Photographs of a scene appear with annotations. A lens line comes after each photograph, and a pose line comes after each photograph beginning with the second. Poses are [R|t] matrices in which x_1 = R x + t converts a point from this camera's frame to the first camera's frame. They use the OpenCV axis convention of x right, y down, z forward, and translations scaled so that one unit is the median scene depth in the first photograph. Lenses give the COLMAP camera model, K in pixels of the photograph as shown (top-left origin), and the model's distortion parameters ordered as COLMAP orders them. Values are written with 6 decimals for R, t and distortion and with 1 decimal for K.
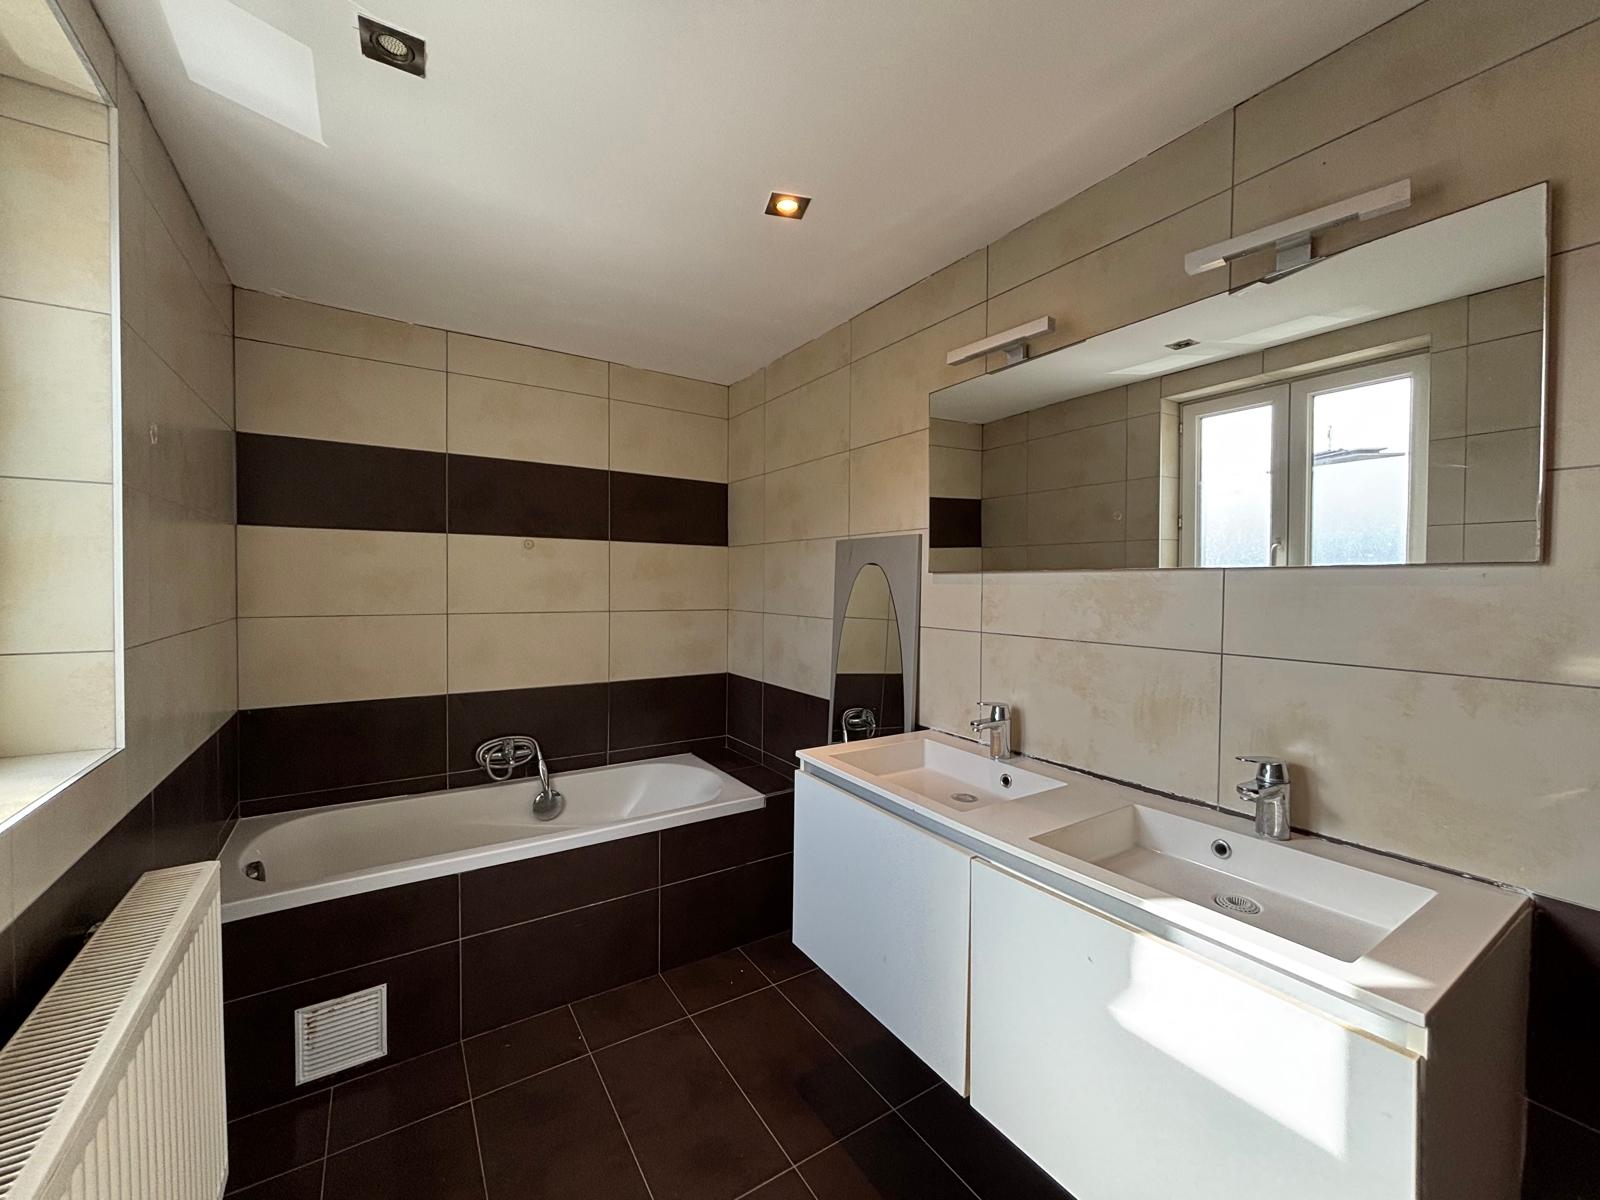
lens RADIAL K [[646.1, 0, 798.8], [0, 646.1, 600.7], [0, 0, 1]] dist [-0.001173, -0.000102]
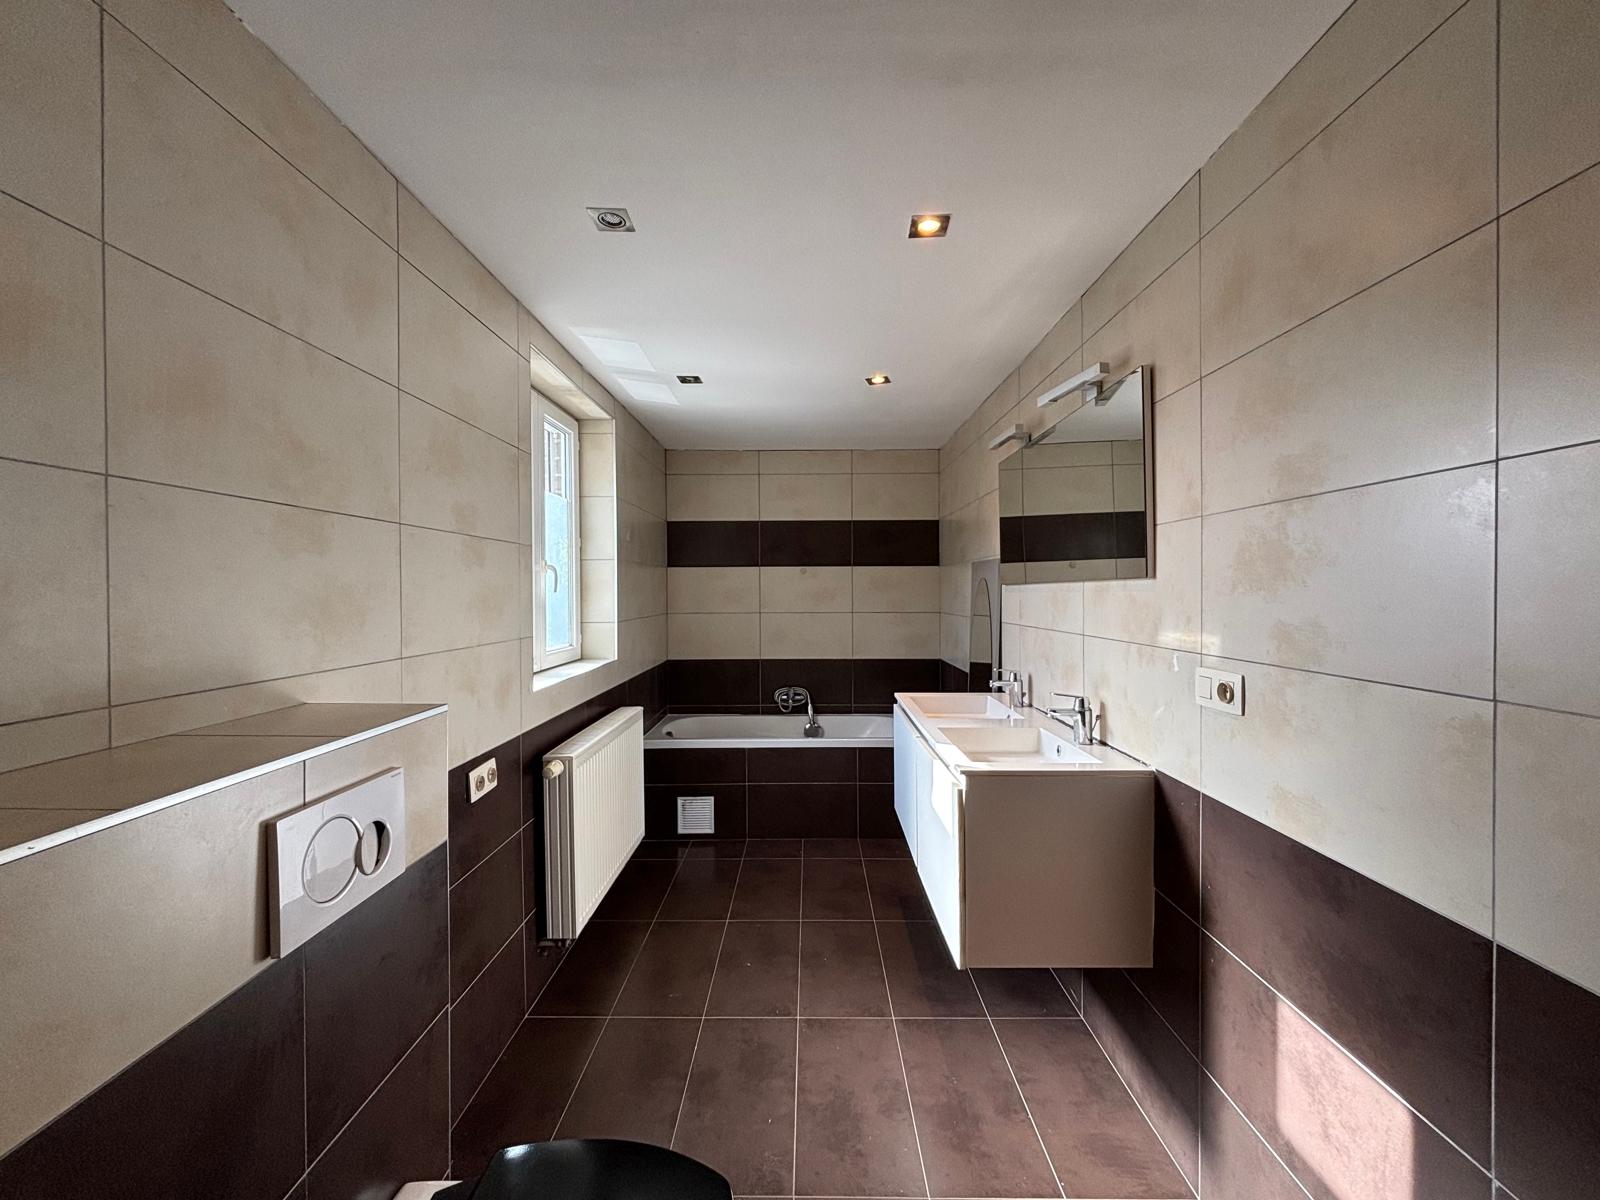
lens RADIAL K [[646.1, 0, 798.8], [0, 646.1, 600.7], [0, 0, 1]] dist [-0.001173, -0.000102]
pose [[0.827924, -0.005170, -0.560816, 0.546985], [-0.002814, 0.999907, -0.013372, 0.011402], [0.560833, 0.012649, 0.827833, -0.400317]]
